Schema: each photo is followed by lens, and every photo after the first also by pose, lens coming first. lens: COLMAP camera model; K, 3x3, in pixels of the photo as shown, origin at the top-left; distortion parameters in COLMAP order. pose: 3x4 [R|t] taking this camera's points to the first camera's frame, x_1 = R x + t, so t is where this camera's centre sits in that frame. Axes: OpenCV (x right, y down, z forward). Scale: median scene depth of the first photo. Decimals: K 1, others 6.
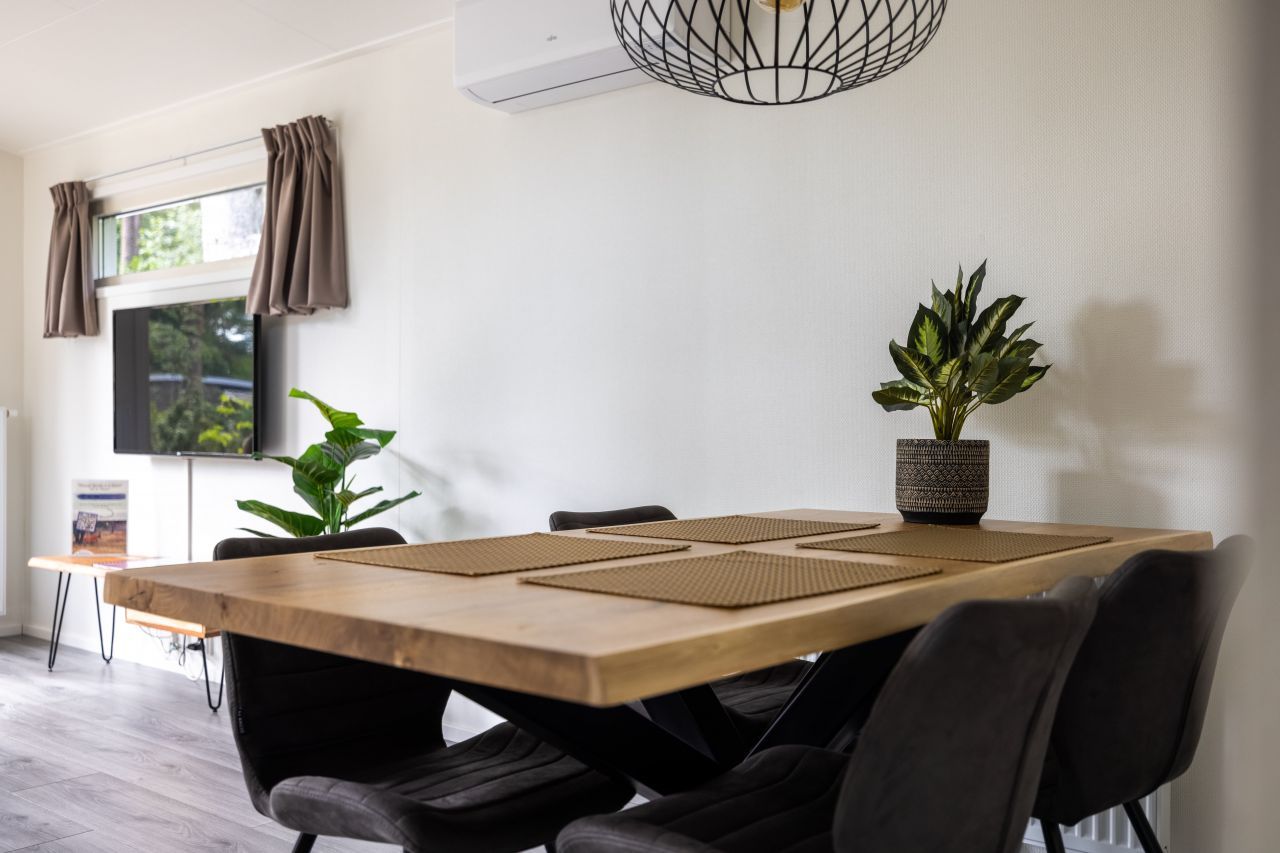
lens RADIAL K [[1226.2, 0, 640.0], [0, 1226.2, 426.5], [0, 0, 1]] dist [-0.001341, 0.003887]
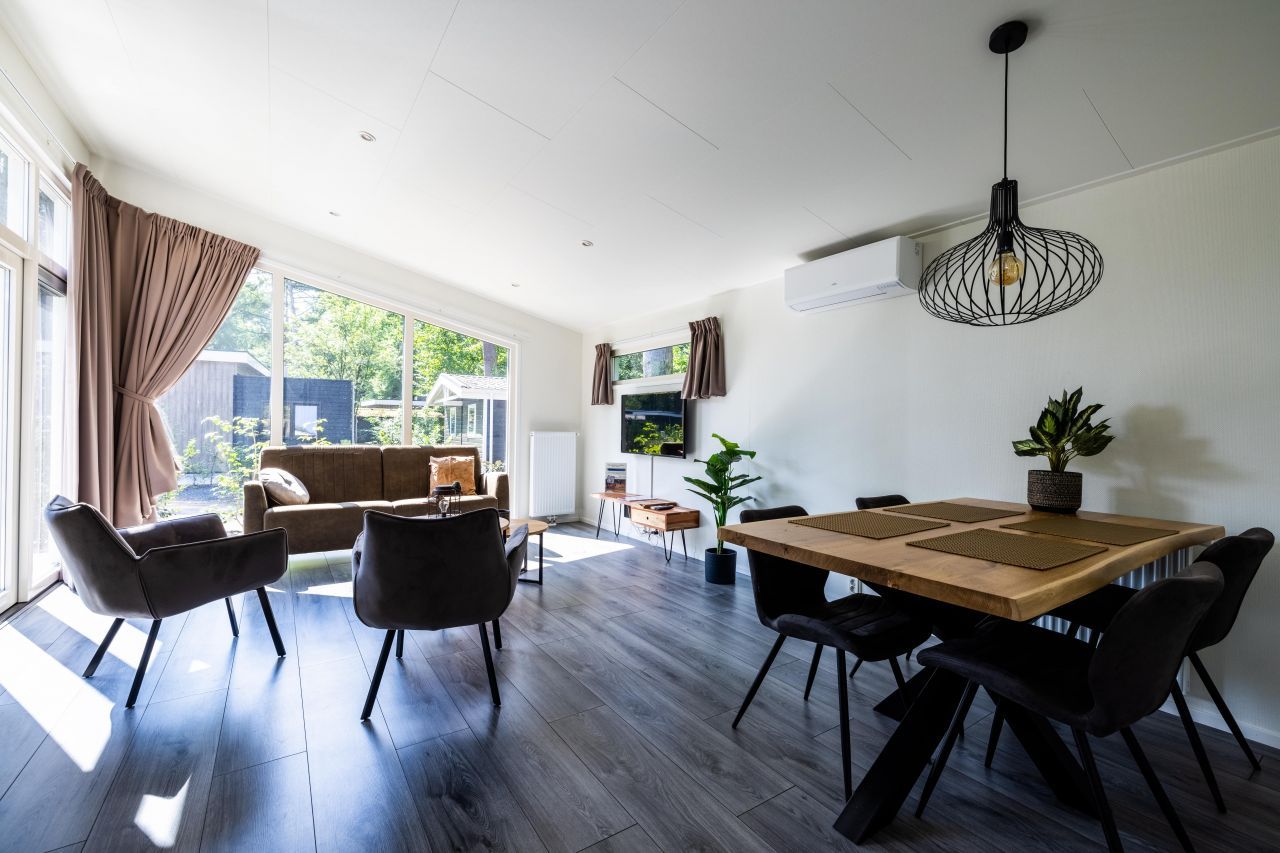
lens RADIAL K [[536.4, 0, 640.0], [0, 536.4, 426.5], [0, 0, 1]] dist [0.000435, -0.000049]
pose [[0.963541, 0.010572, -0.267350, -0.130658], [-0.011369, 0.999934, -0.001434, -0.038666], [0.267318, 0.004421, 0.963598, -0.053550]]
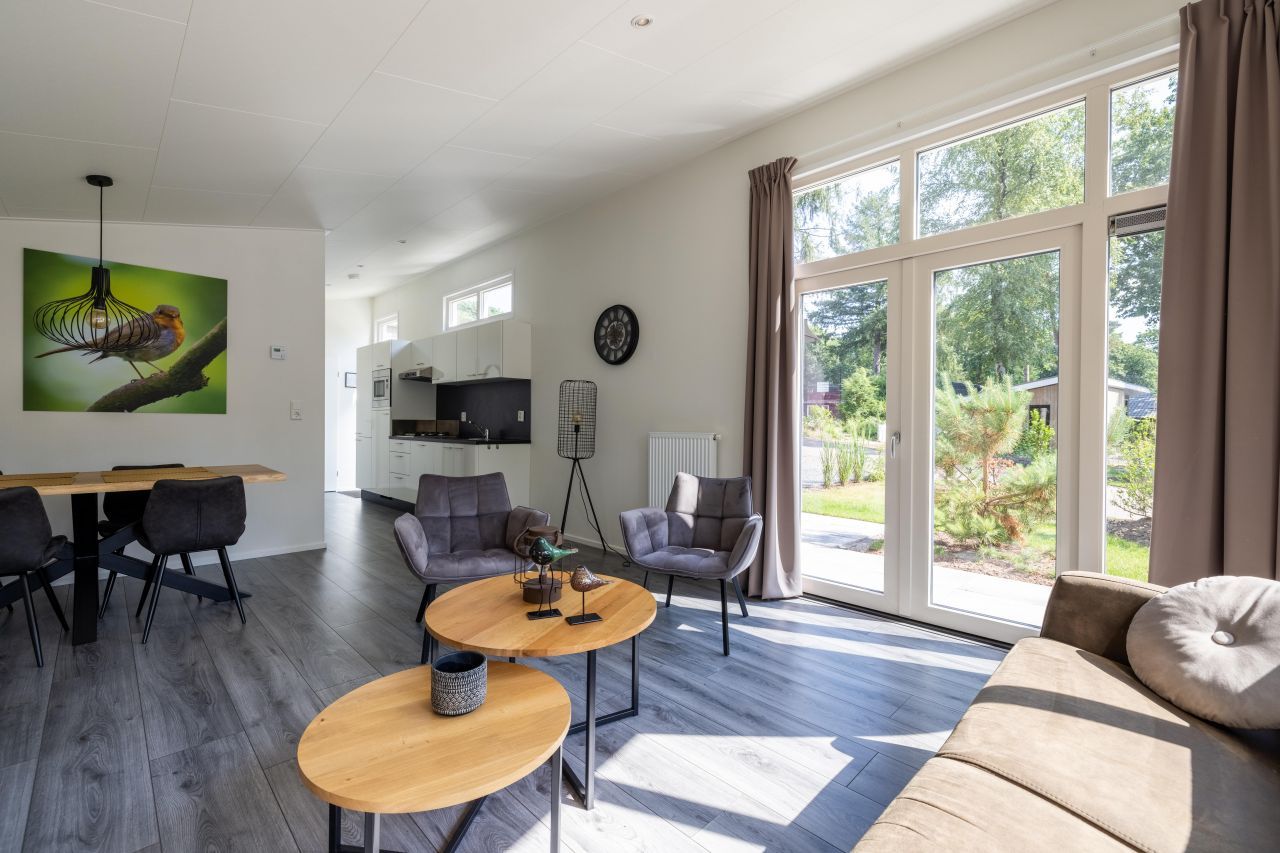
lens RADIAL K [[536.4, 0, 640.0], [0, 536.4, 426.5], [0, 0, 1]] dist [0.000435, -0.000049]
pose [[-0.996943, -0.013224, 0.077011, -0.818334], [-0.012580, 0.999882, 0.008844, -0.040188], [-0.077119, 0.007848, -0.996991, 1.233726]]
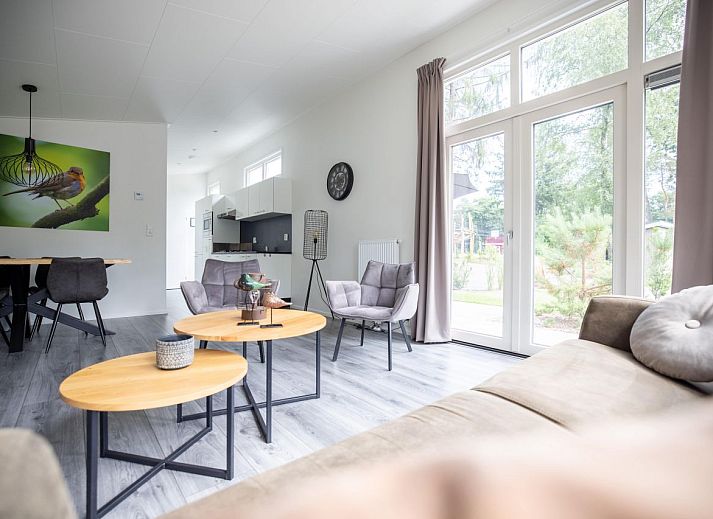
lens RADIAL K [[334.2, 0, 356.5], [0, 334.2, 259.5], [0, 0, 1]] dist [-0.043833, 0.017340]
pose [[-0.988464, -0.011878, 0.150989, -0.912227], [-0.011246, 0.999924, 0.005037, 0.038355], [-0.151038, 0.003281, -0.988523, 1.196456]]
